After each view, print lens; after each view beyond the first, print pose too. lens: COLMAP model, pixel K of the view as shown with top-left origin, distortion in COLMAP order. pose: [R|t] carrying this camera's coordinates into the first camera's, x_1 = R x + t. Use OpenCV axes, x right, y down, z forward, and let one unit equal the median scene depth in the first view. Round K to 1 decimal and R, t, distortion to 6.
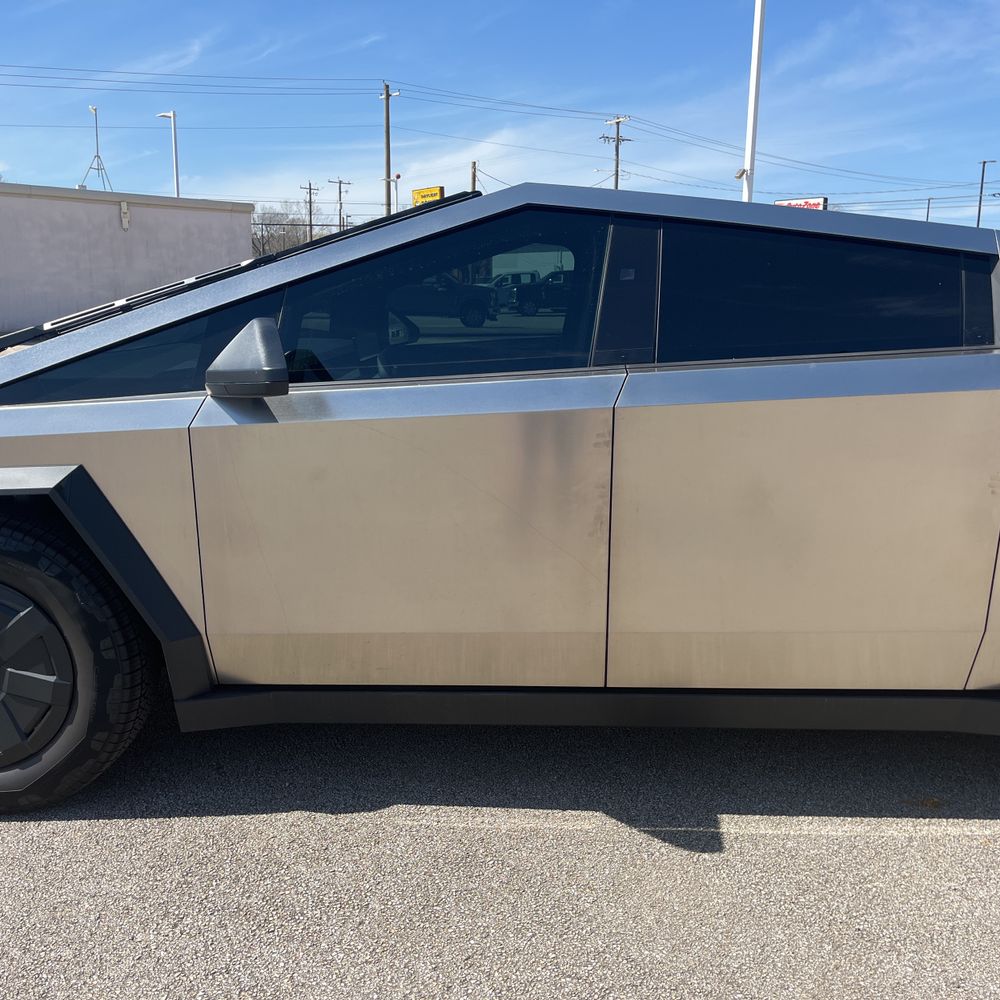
lens RADIAL K [[1014.1, 0, 500.0], [0, 1014.1, 500.0], [0, 0, 1]] dist [0.069926, -0.090236]
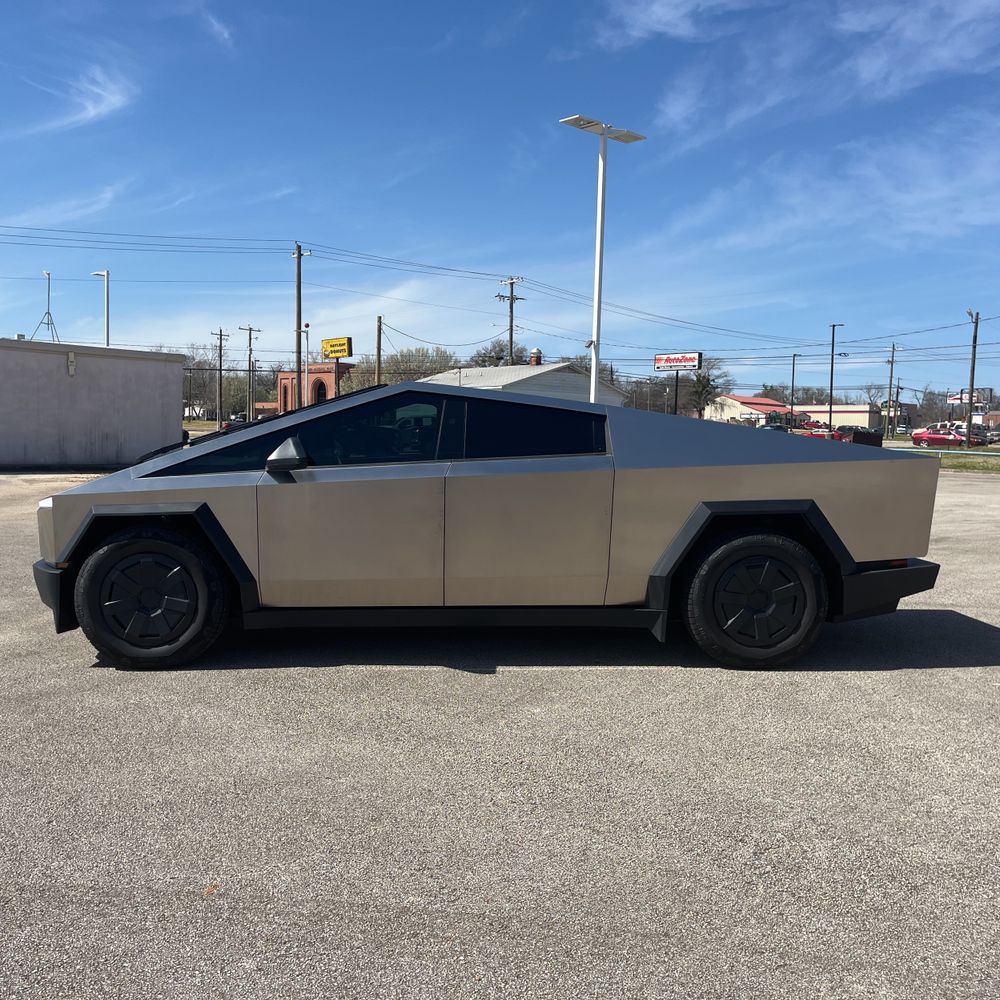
lens RADIAL K [[1014.1, 0, 500.0], [0, 1014.1, 500.0], [0, 0, 1]] dist [0.069926, -0.090236]
pose [[0.995560, 0.002991, 0.094083, 0.017957], [0.009864, 0.990678, -0.135865, 0.253354], [-0.093612, 0.136189, 0.986250, -1.177531]]
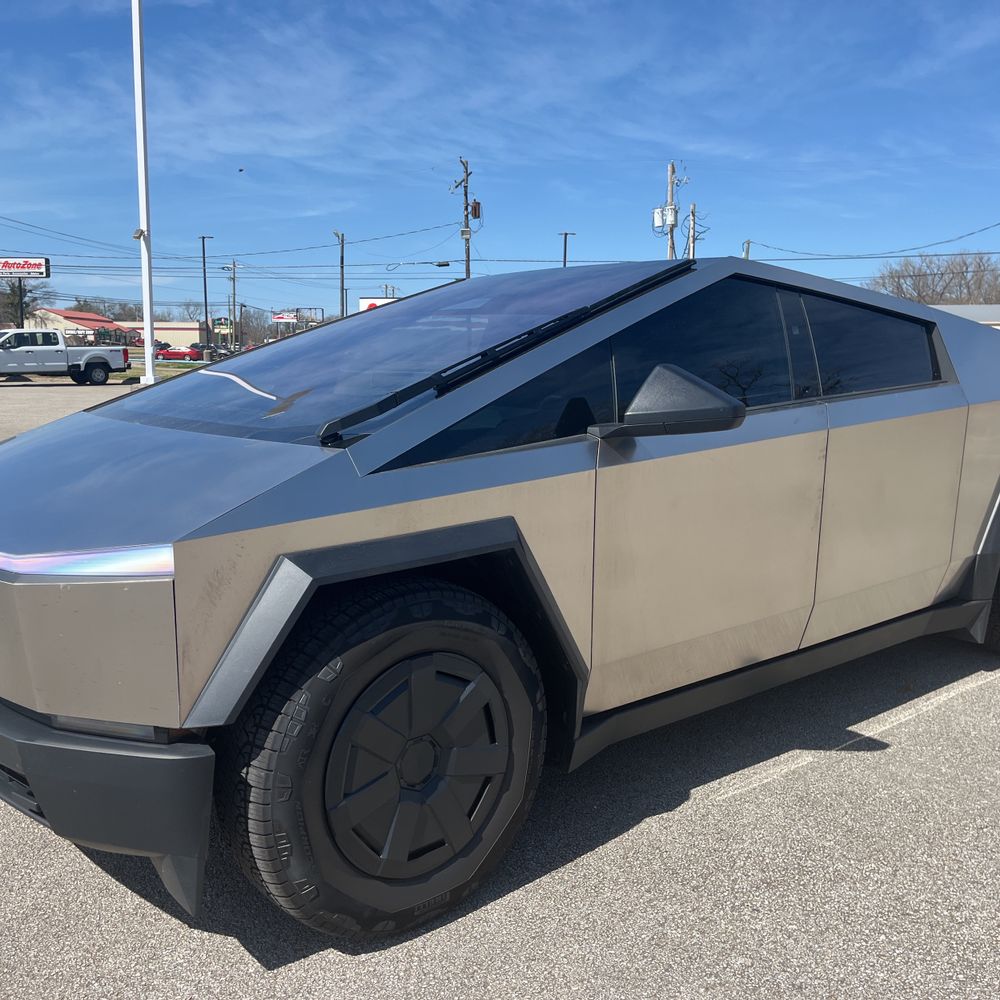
lens RADIAL K [[1014.1, 0, 500.0], [0, 1014.1, 500.0], [0, 0, 1]] dist [0.069926, -0.090236]
pose [[0.740989, -0.093160, 0.665023, -0.997689], [0.132893, 0.991087, -0.009237, -0.039296], [-0.658236, 0.095222, 0.746765, 0.265913]]
